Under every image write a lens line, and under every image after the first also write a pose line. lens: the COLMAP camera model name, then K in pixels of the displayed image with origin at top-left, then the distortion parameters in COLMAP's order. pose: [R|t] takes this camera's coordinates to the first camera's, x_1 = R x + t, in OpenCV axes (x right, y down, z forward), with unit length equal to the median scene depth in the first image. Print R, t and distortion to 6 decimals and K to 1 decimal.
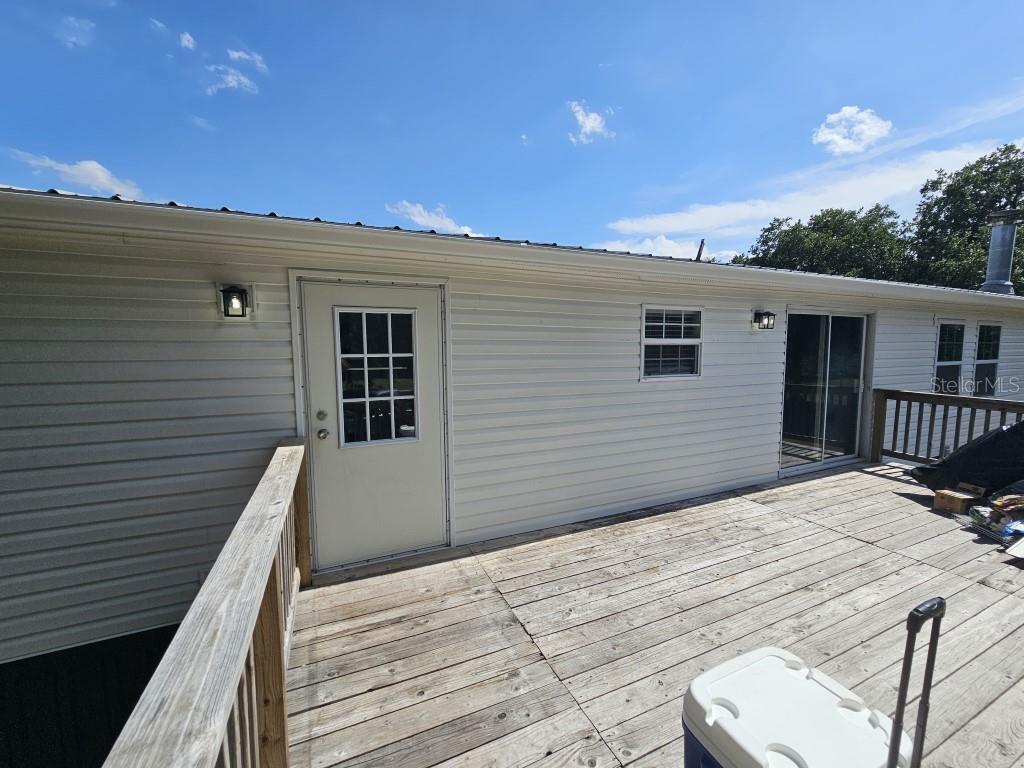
lens RADIAL K [[419.5, 0, 512.0], [0, 419.5, 384.0], [0, 0, 1]] dist [0.001437, -0.004745]
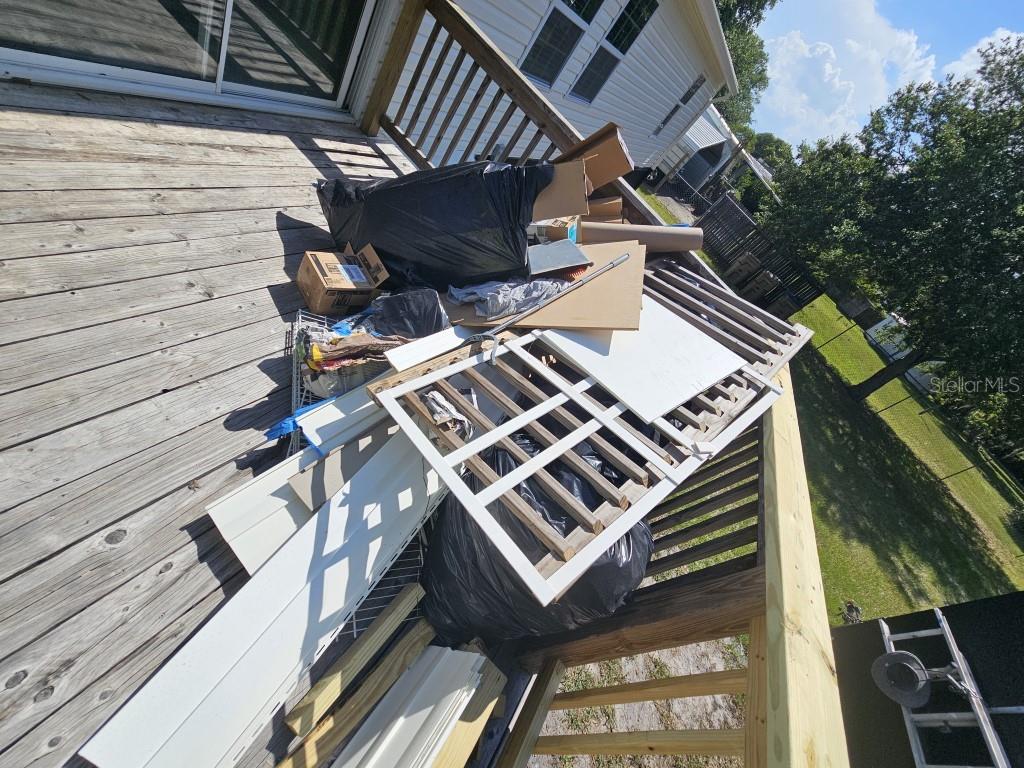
lens RADIAL K [[419.5, 0, 512.0], [0, 419.5, 384.0], [0, 0, 1]] dist [0.001437, -0.004745]
pose [[0.712848, -0.051759, 0.699406, 0.172347], [-0.517782, 0.633794, 0.574637, -0.005381], [-0.473022, -0.771769, 0.424998, 0.120775]]
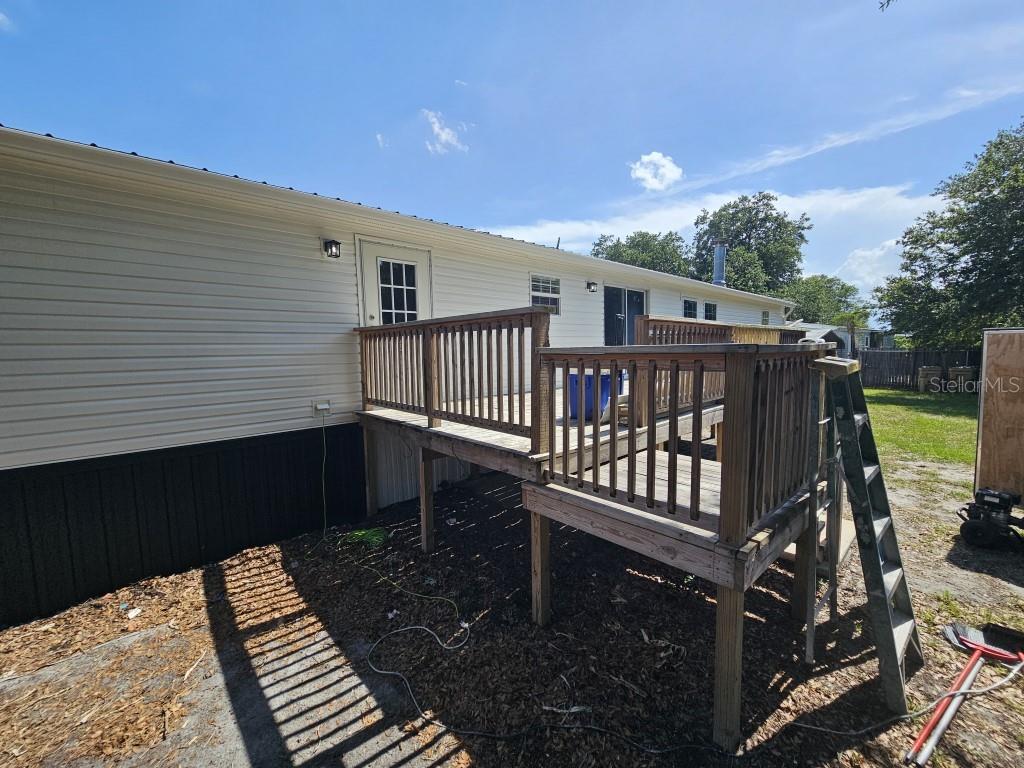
lens RADIAL K [[419.5, 0, 512.0], [0, 419.5, 384.0], [0, 0, 1]] dist [0.001437, -0.004745]
pose [[0.947268, -0.039472, 0.318002, -0.065552], [0.043853, 0.999016, -0.006627, 0.055820], [-0.317427, 0.020223, 0.948067, -0.124294]]
